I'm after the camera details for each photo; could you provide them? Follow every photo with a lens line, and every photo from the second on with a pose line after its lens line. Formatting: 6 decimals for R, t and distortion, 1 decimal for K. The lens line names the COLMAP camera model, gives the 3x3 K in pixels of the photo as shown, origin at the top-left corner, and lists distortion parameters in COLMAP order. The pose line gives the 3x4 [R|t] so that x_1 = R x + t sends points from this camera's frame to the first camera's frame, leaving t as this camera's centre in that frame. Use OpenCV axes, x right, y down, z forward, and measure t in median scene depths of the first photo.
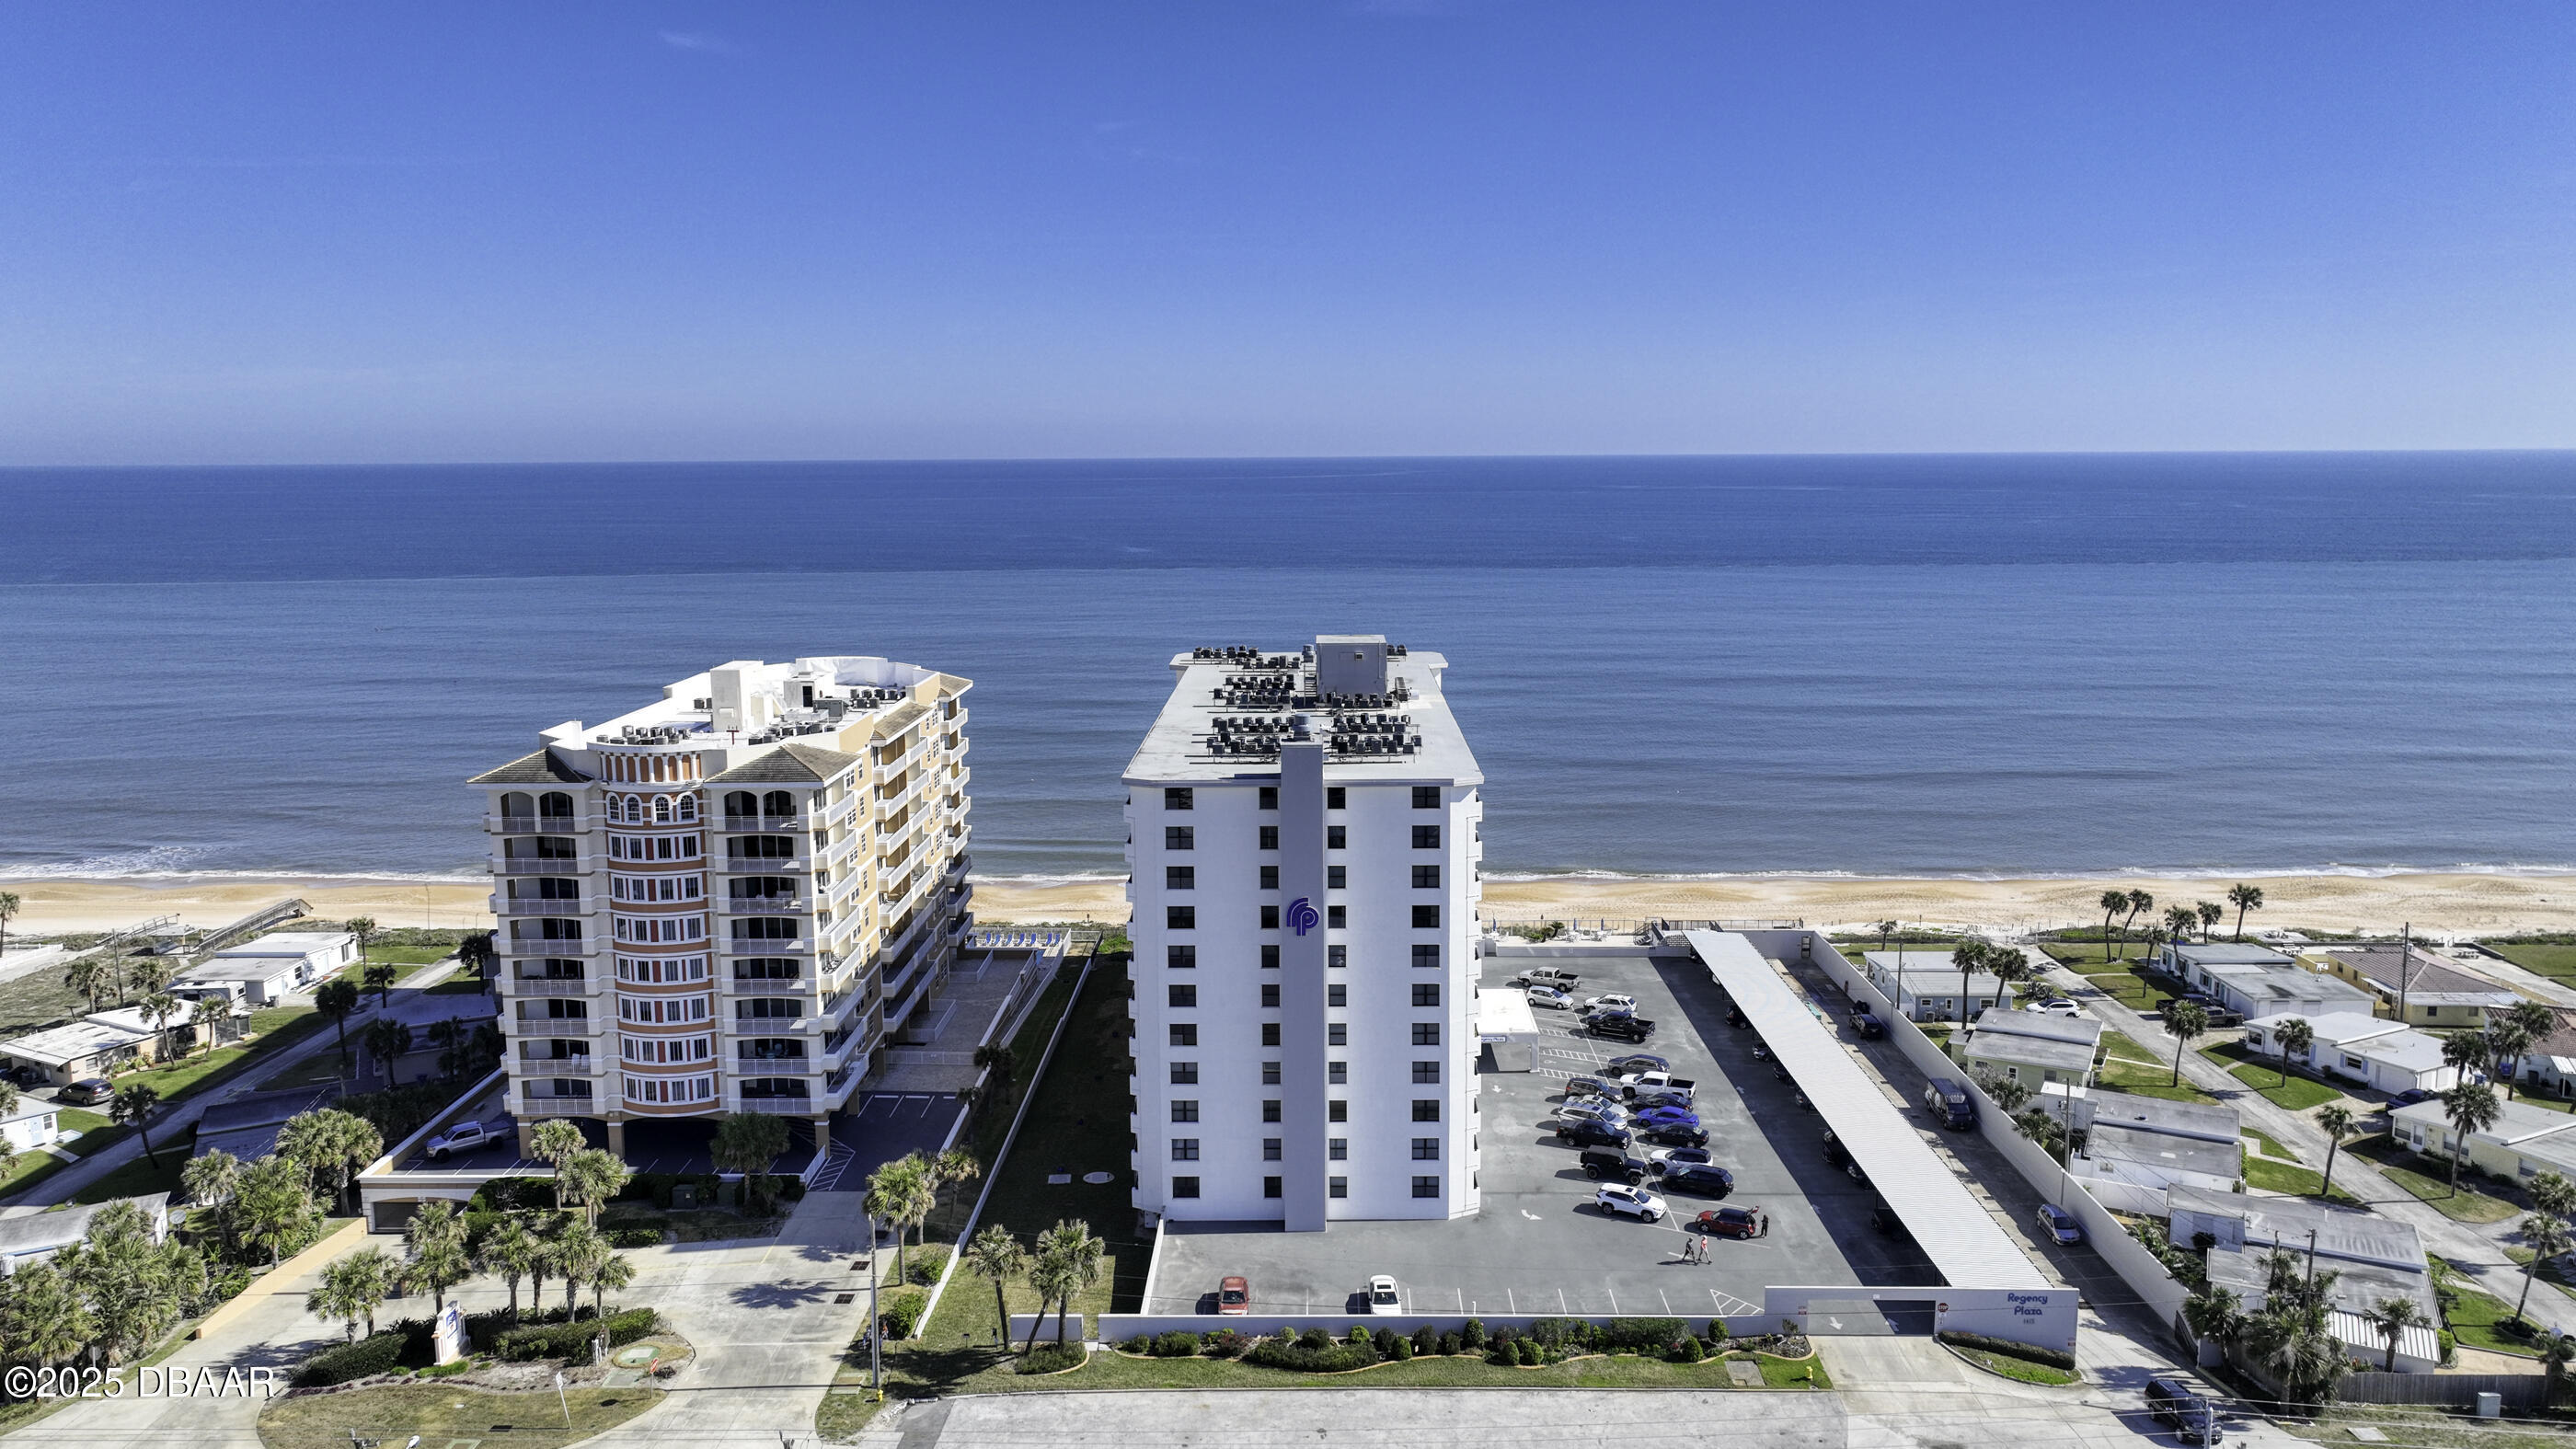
lens RADIAL K [[1825.6, 0, 1288.0], [0, 1825.6, 724.5], [0, 0, 1]] dist [0.020822, 0.001083]
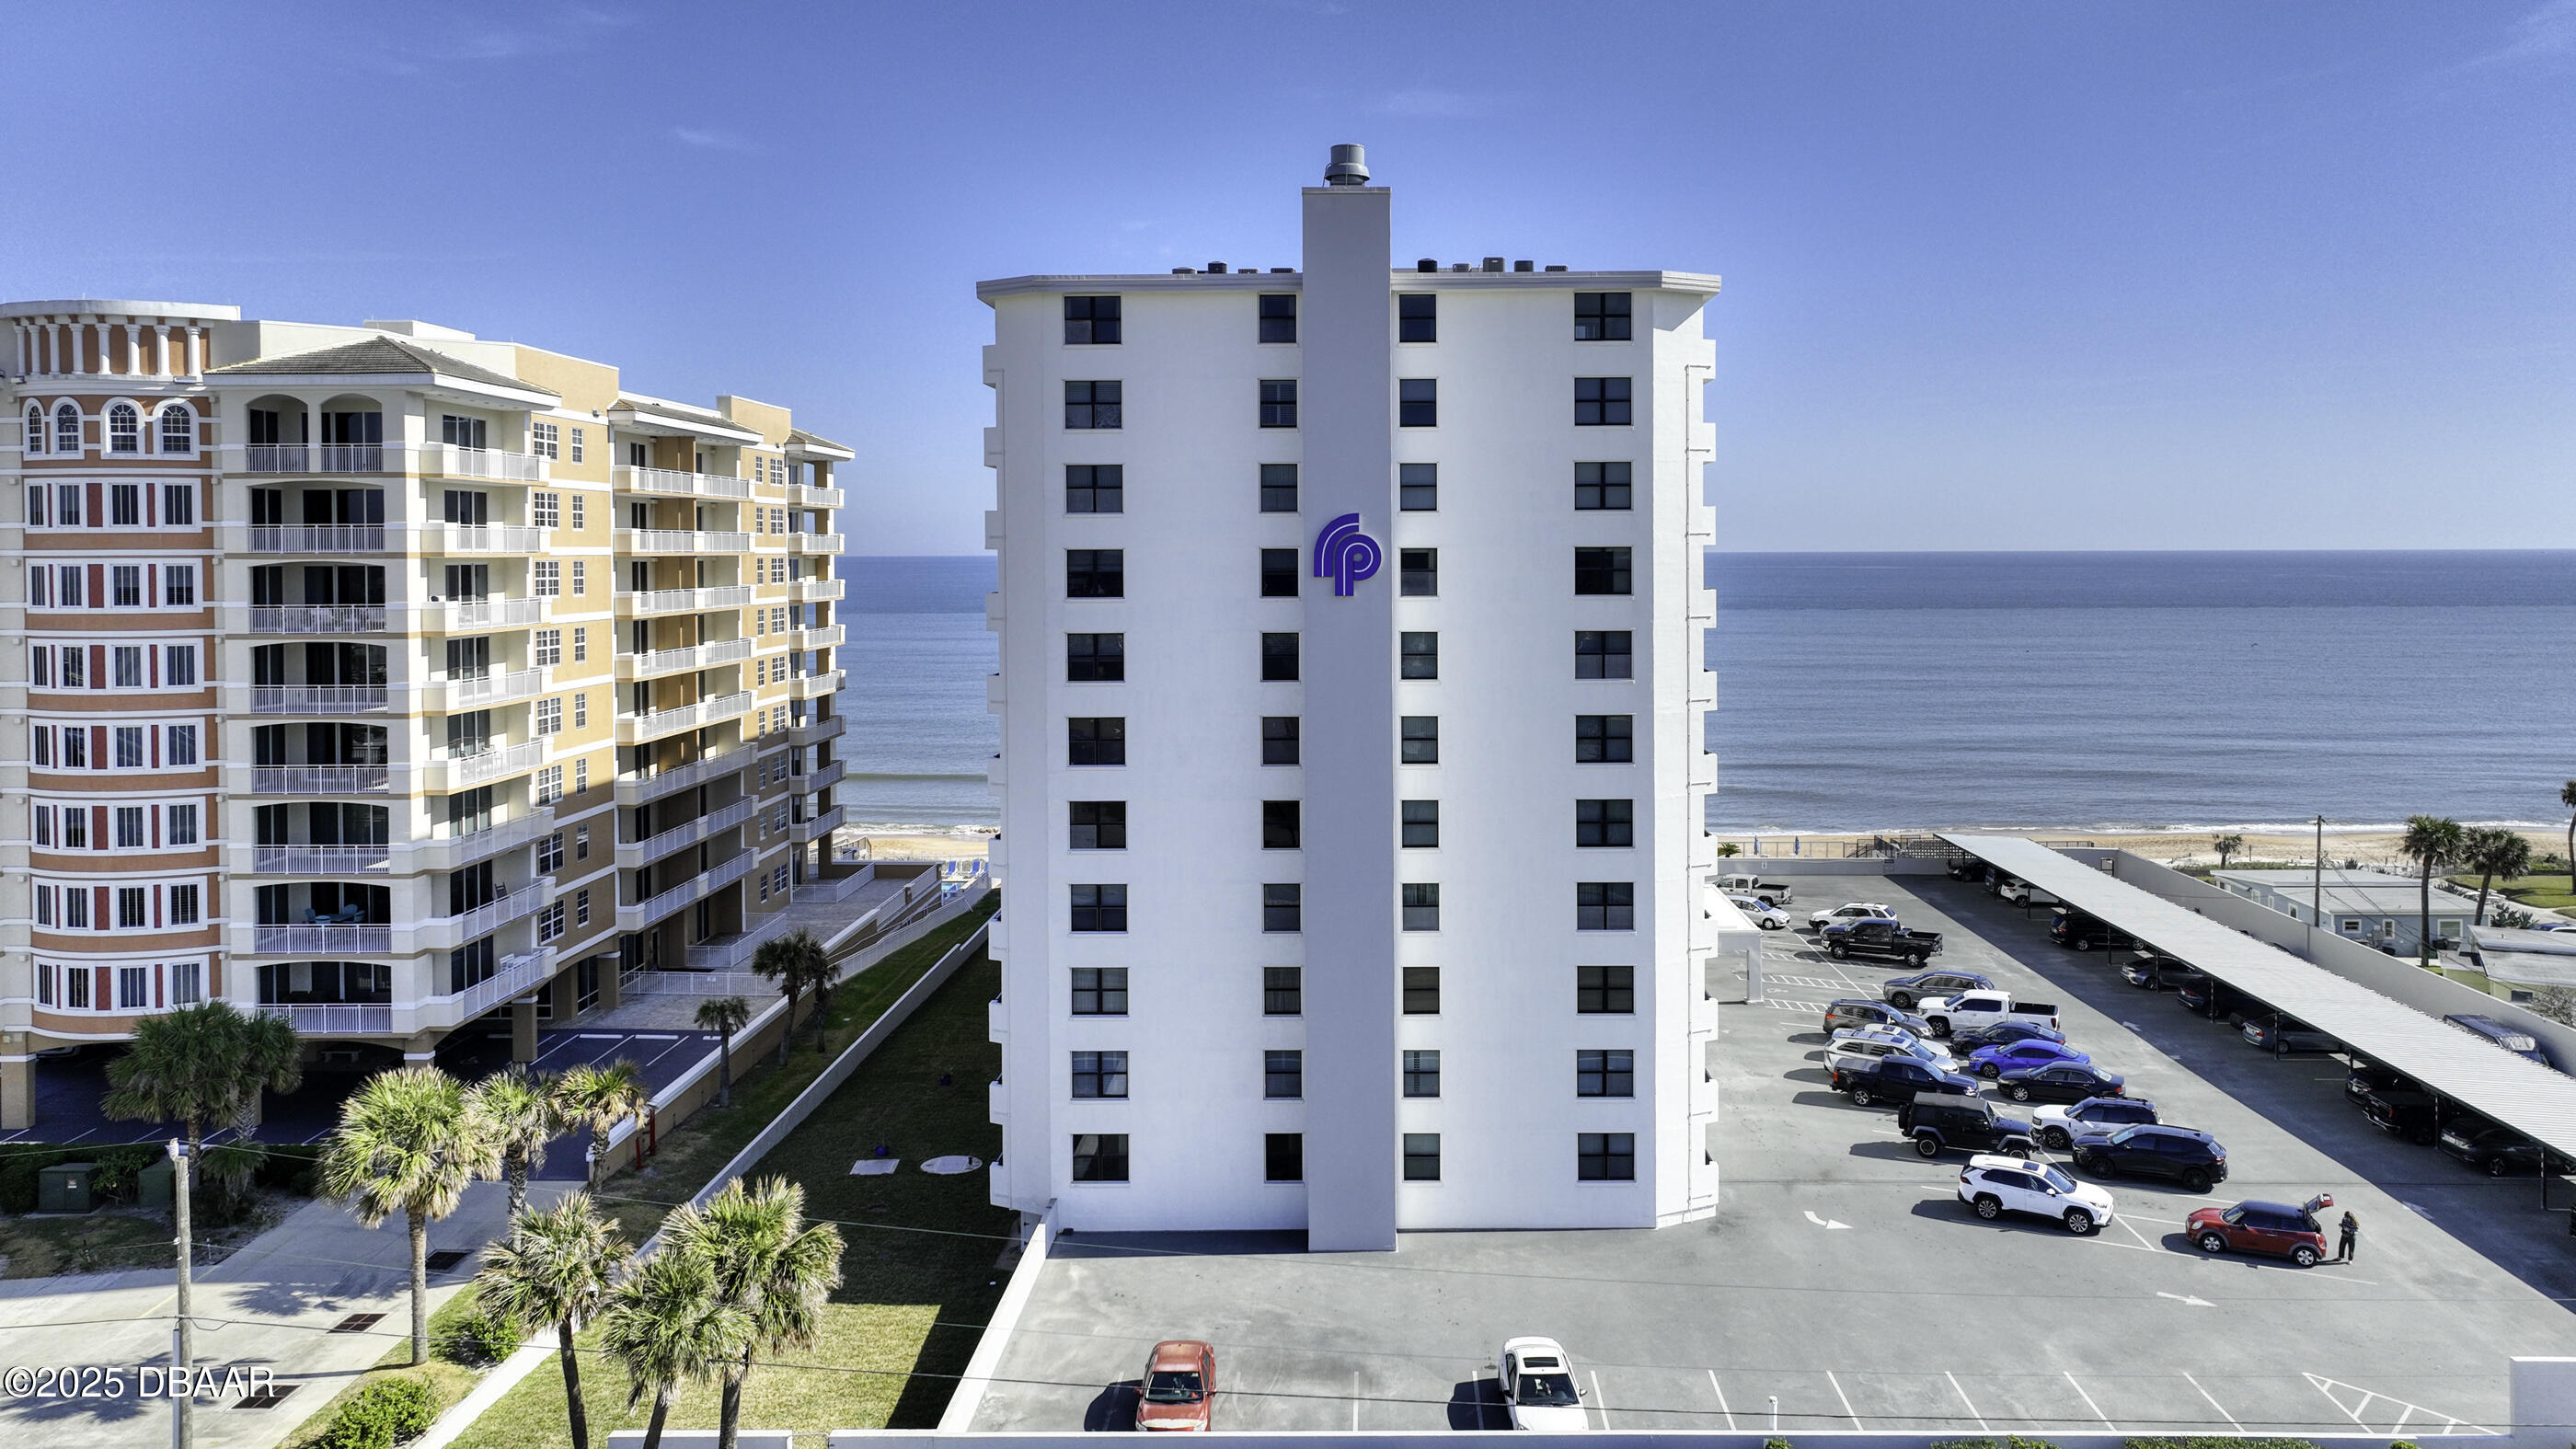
lens RADIAL K [[1859.4, 0, 1349.8], [0, 1859.4, 587.9], [0, 0, 1]] dist [0.004408, 0.010923]
pose [[0.999985, 0.002508, 0.004958, 0.006073], [-0.001846, 0.991621, -0.129165, 0.169181], [-0.005240, 0.129154, 0.991611, 0.503483]]
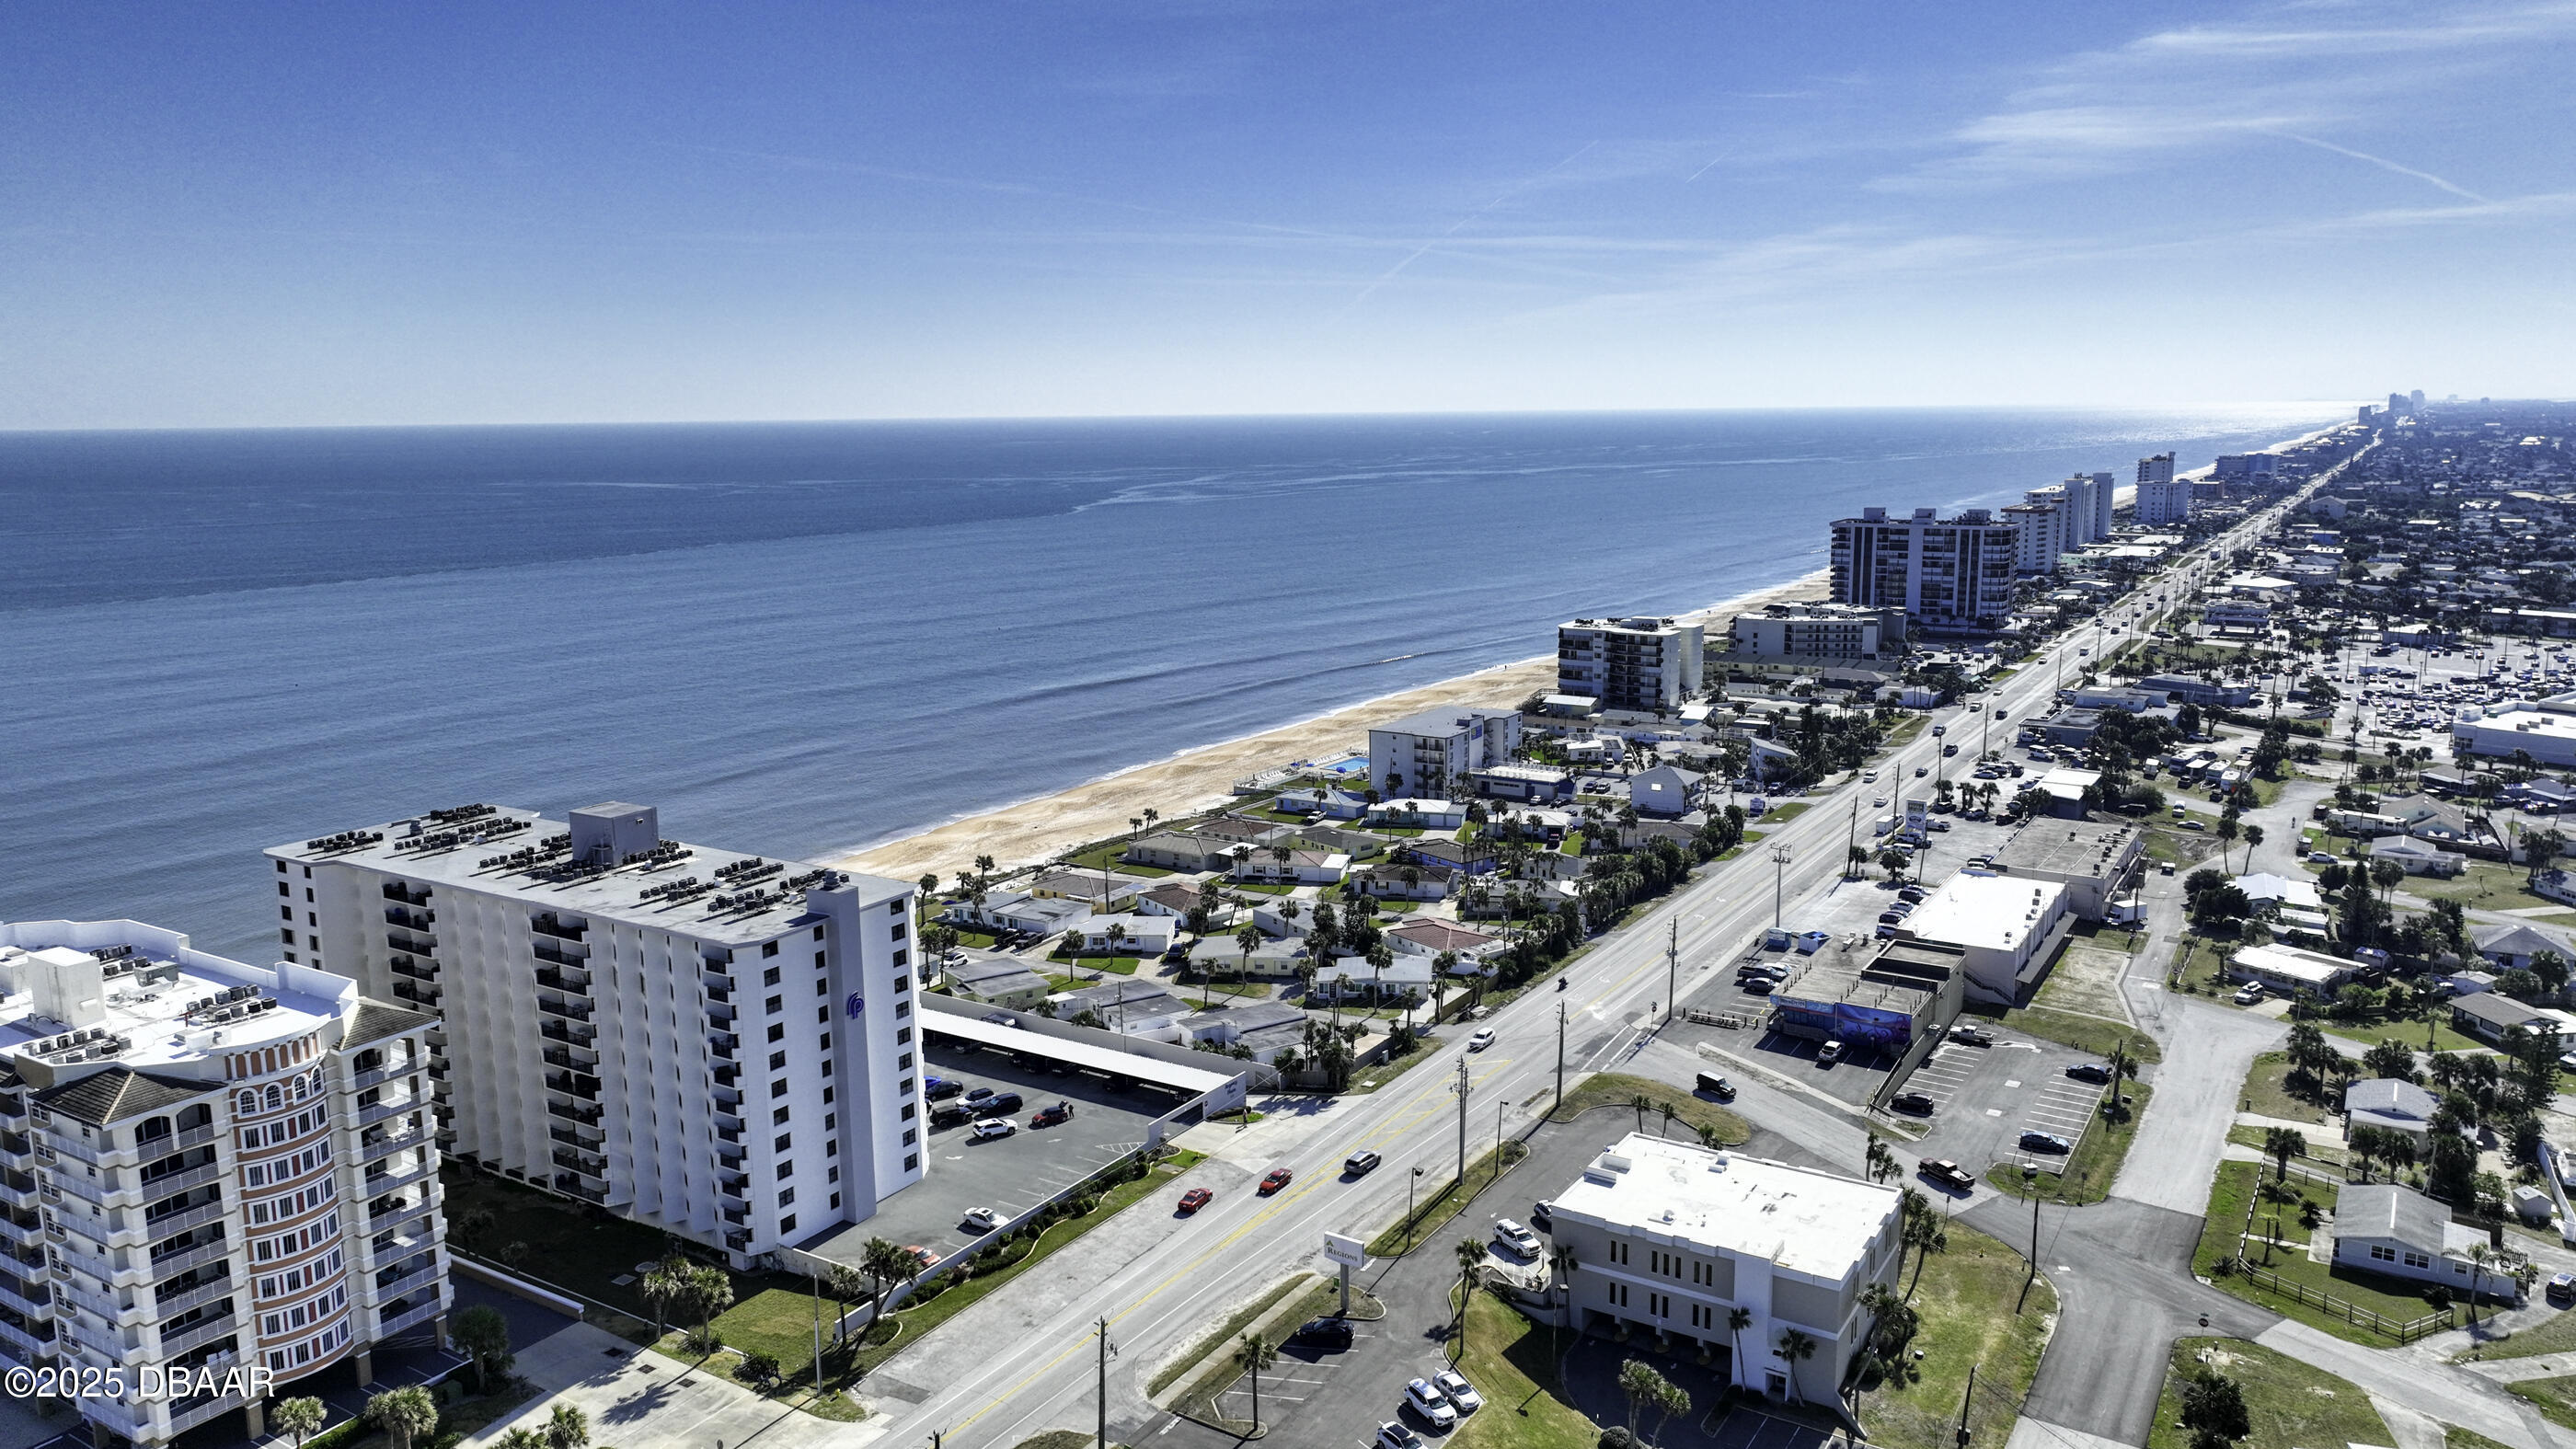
lens RADIAL K [[1825.6, 0, 1288.0], [0, 1825.6, 724.5], [0, 0, 1]] dist [0.020822, 0.001083]
pose [[0.521617, -0.148048, 0.840237, -0.969006], [0.136366, 0.986636, 0.089188, -0.192334], [-0.842211, 0.068058, 0.534835, -0.085688]]
